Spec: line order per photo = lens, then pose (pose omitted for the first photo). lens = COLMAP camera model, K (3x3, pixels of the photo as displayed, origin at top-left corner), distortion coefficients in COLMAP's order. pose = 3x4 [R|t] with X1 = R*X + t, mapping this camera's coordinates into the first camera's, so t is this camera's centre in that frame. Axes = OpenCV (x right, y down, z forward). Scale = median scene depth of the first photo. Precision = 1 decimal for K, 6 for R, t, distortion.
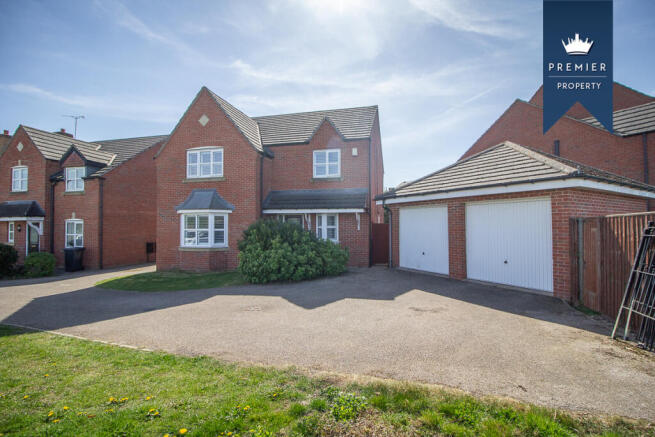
lens RADIAL K [[304.2, 0, 330.0], [0, 304.2, 217.4], [0, 0, 1]] dist [-0.010808, -0.003155]
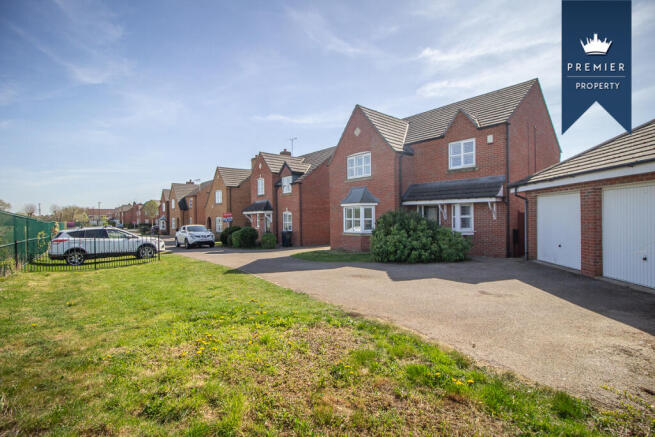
lens RADIAL K [[304.2, 0, 330.5], [0, 304.2, 220.8], [0, 0, 1]] dist [-0.010808, -0.003155]
pose [[0.806303, 0.003485, -0.591492, 0.236648], [0.023785, 0.998983, 0.038309, -0.003777], [0.591024, -0.044957, 0.805400, -0.090787]]
